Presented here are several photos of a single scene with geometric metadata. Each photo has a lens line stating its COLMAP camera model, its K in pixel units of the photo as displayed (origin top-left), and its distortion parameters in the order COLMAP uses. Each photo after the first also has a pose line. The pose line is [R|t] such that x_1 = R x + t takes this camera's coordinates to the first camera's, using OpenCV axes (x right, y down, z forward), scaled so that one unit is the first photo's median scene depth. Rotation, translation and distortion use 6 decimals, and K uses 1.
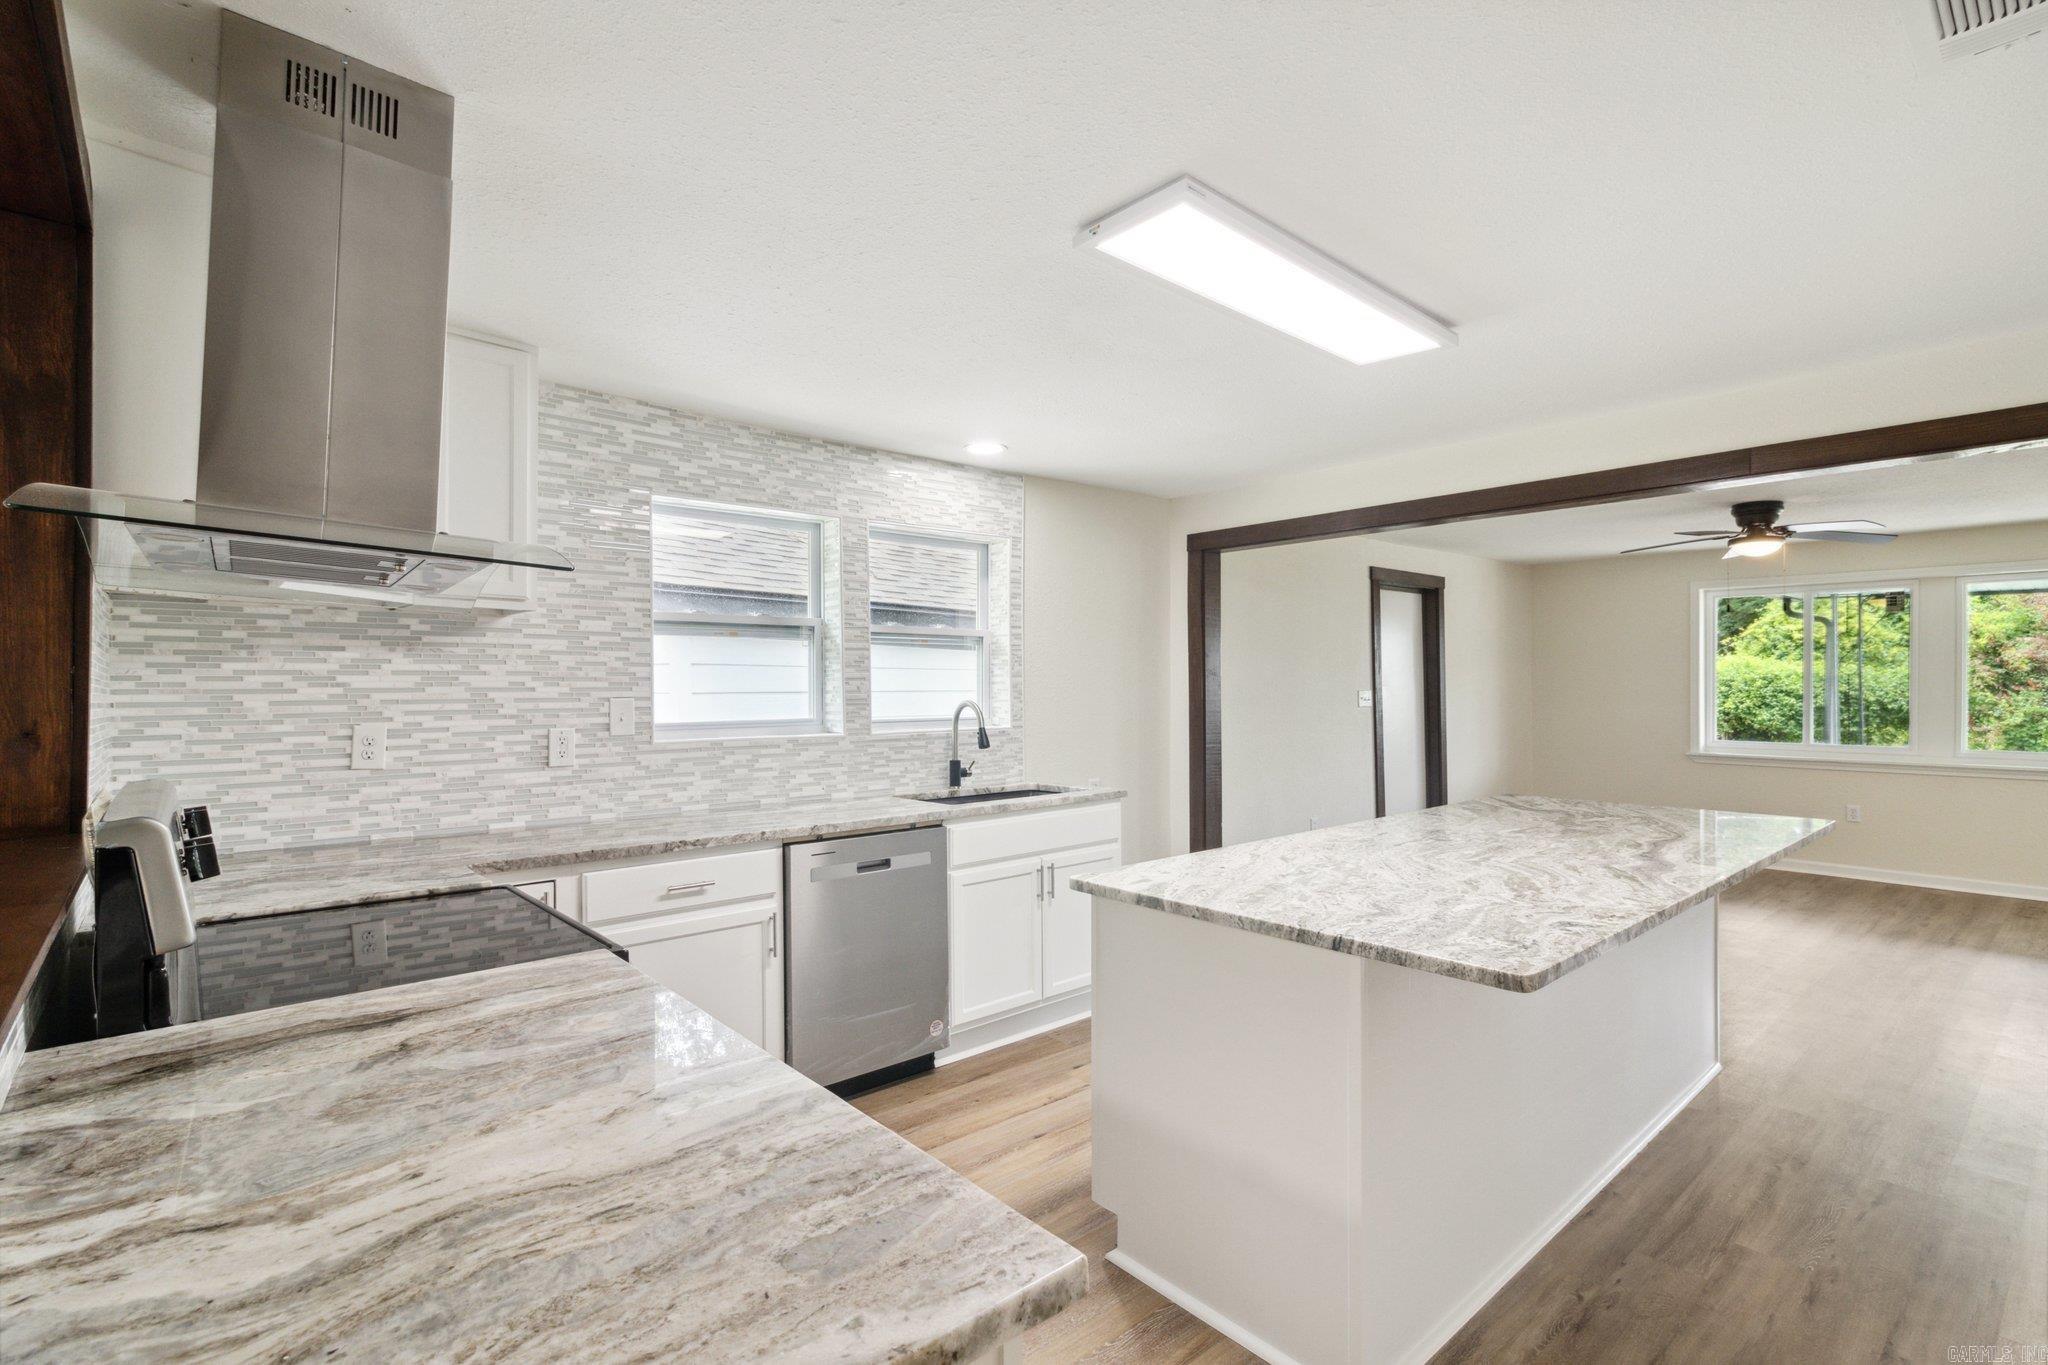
lens RADIAL K [[957.2, 0, 1027.0], [0, 957.2, 691.7], [0, 0, 1]] dist [-0.000144, 0.000755]
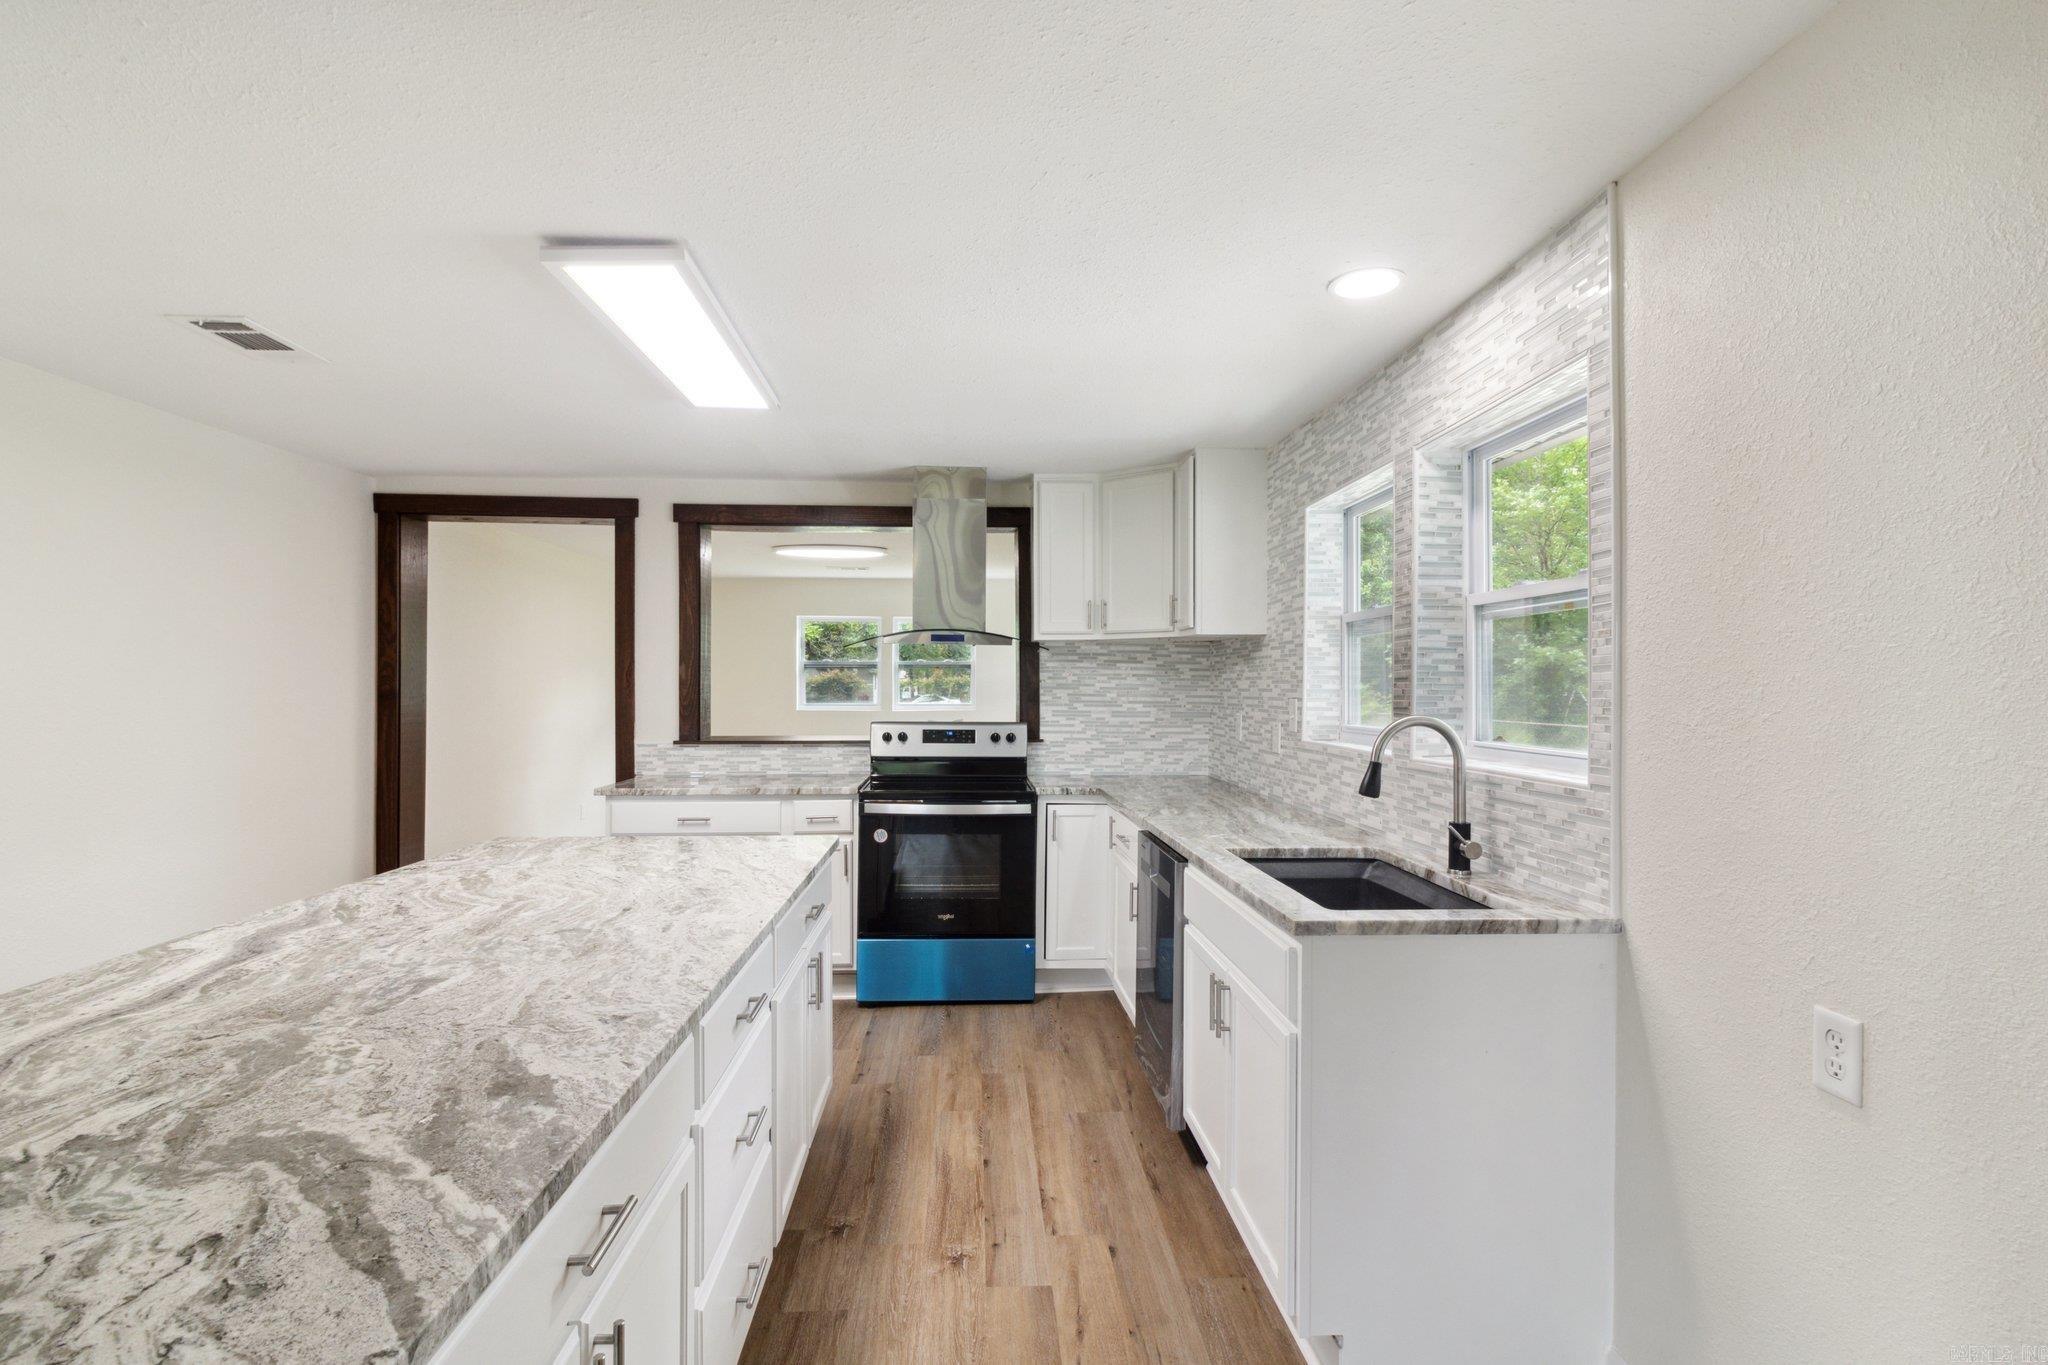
lens RADIAL K [[957.2, 0, 1014.6], [0, 957.2, 687.9], [0, 0, 1]] dist [-0.000144, 0.000755]
pose [[-0.619941, 0.004917, -0.784633, 0.665576], [-0.002299, 0.999965, 0.008083, -0.013879], [0.784645, 0.006815, -0.619908, 1.446366]]
